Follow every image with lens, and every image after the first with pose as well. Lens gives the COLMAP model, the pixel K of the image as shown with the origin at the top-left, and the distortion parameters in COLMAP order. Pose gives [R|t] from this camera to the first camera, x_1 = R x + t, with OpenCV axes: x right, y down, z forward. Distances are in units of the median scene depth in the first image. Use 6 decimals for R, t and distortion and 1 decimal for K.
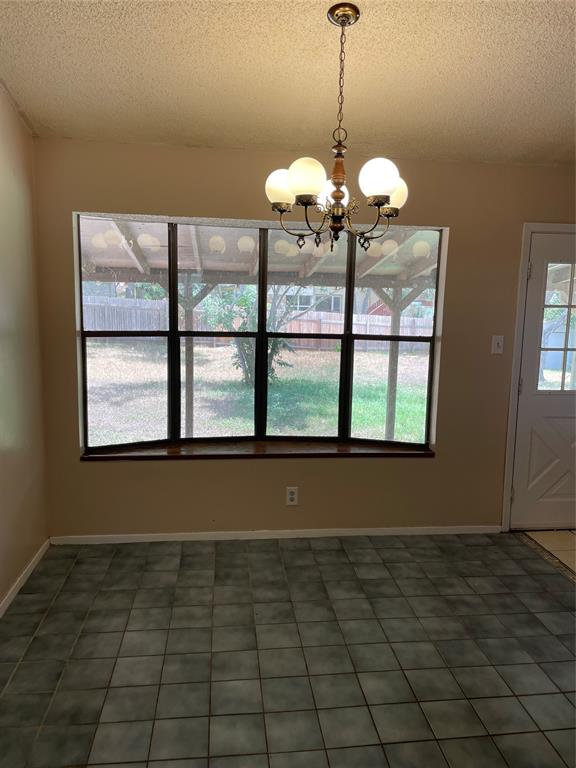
lens RADIAL K [[588.1, 0, 291.4], [0, 588.1, 386.1], [0, 0, 1]] dist [0.098776, -0.135680]
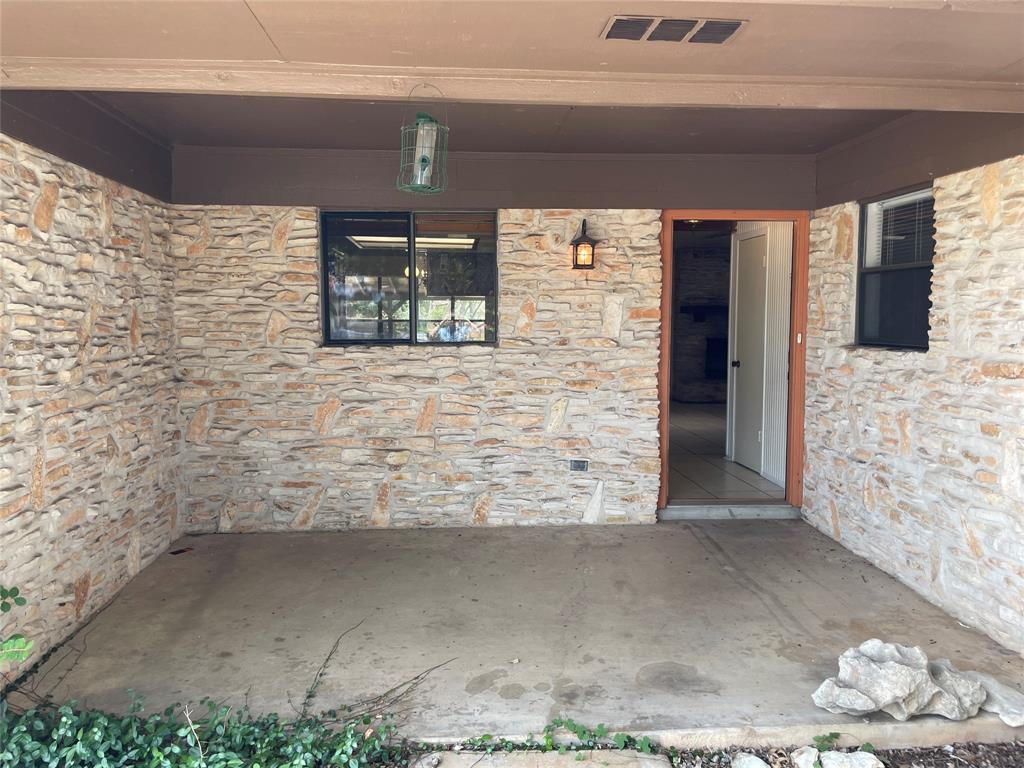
lens RADIAL K [[777.6, 0, 511.8], [0, 777.6, 382.2], [0, 0, 1]] dist [0.067315, -0.000077]
pose [[0.998865, -0.019675, -0.043379, 0.493559], [0.016701, 0.997553, -0.067886, 0.403866], [0.044609, 0.067085, 0.996750, -2.235752]]
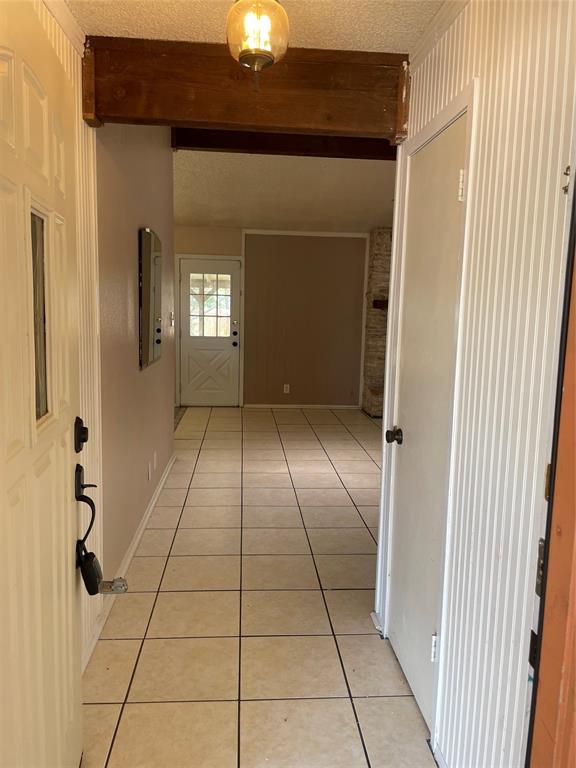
lens RADIAL K [[588.1, 0, 291.4], [0, 588.1, 386.1], [0, 0, 1]] dist [0.098776, -0.135680]
pose [[0.999435, 0.008552, -0.032498, 0.844717], [-0.008913, 0.999900, -0.010983, 0.203237], [0.032400, 0.011266, 0.999411, -1.035237]]
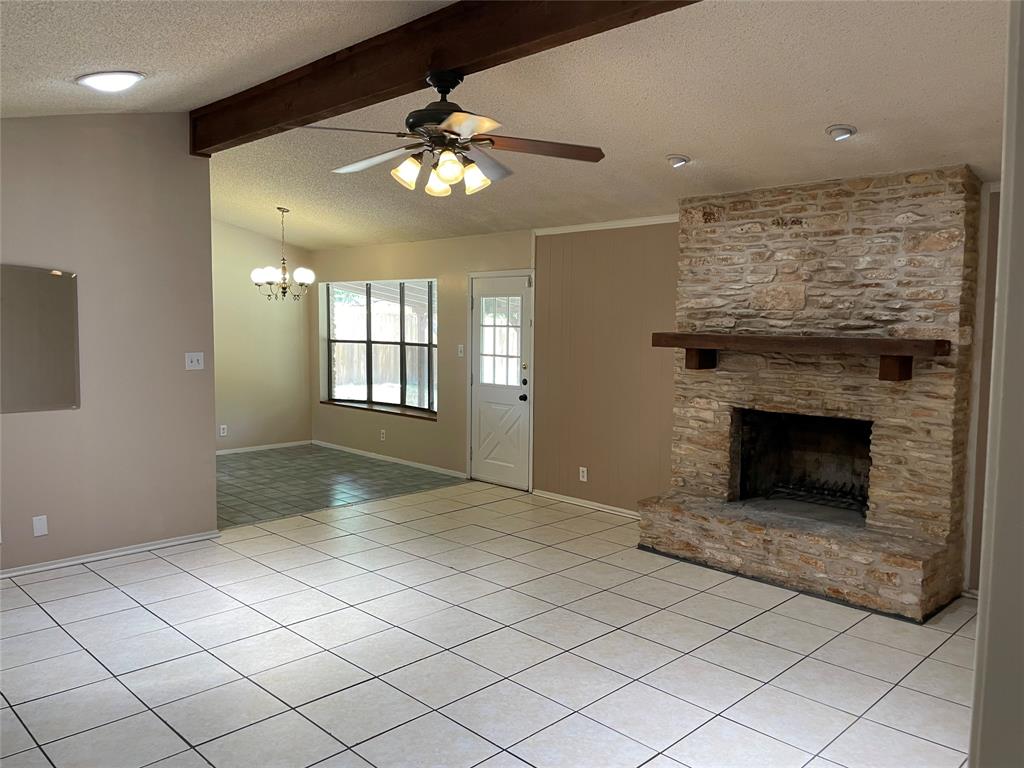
lens RADIAL K [[784.1, 0, 512.2], [0, 784.1, 375.9], [0, 0, 1]] dist [0.098776, -0.135680]
pose [[0.615585, 0.042840, -0.786906, 2.030694], [-0.114292, 0.992818, -0.035359, 0.051538], [0.779739, 0.111703, 0.616060, -0.143433]]
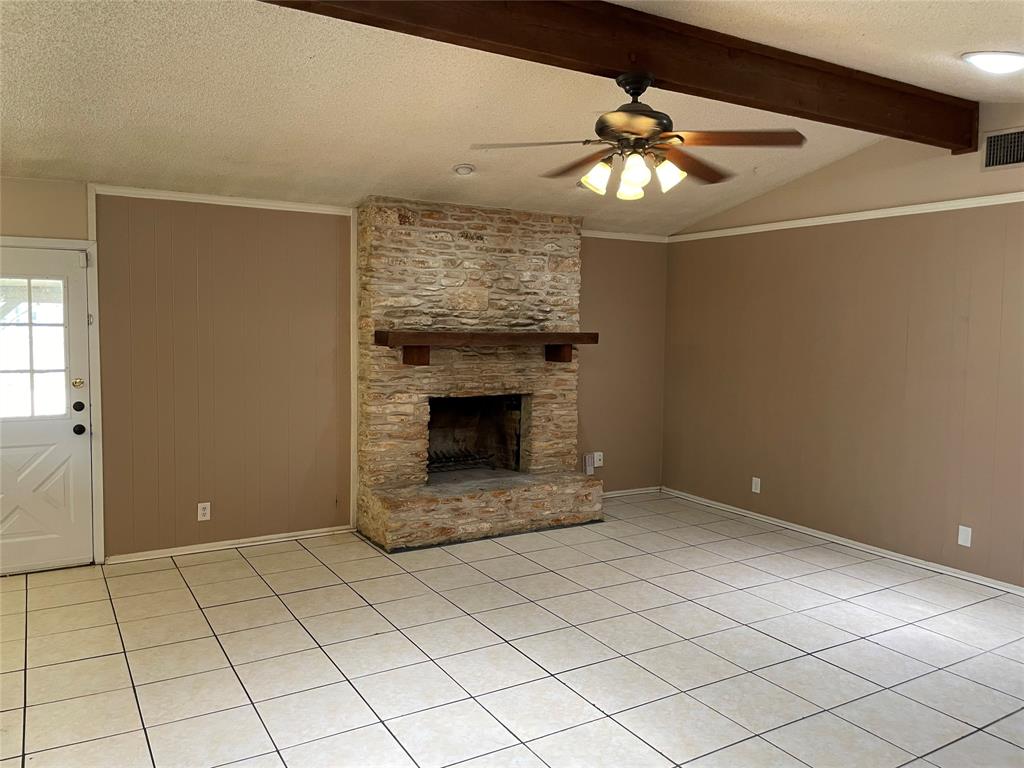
lens RADIAL K [[784.1, 0, 512.2], [0, 784.1, 375.9], [0, 0, 1]] dist [0.098776, -0.135680]
pose [[0.911168, -0.038031, 0.410277, 0.687860], [0.065954, 0.996354, -0.054116, 0.062989], [-0.406723, 0.076368, 0.910354, -0.429613]]
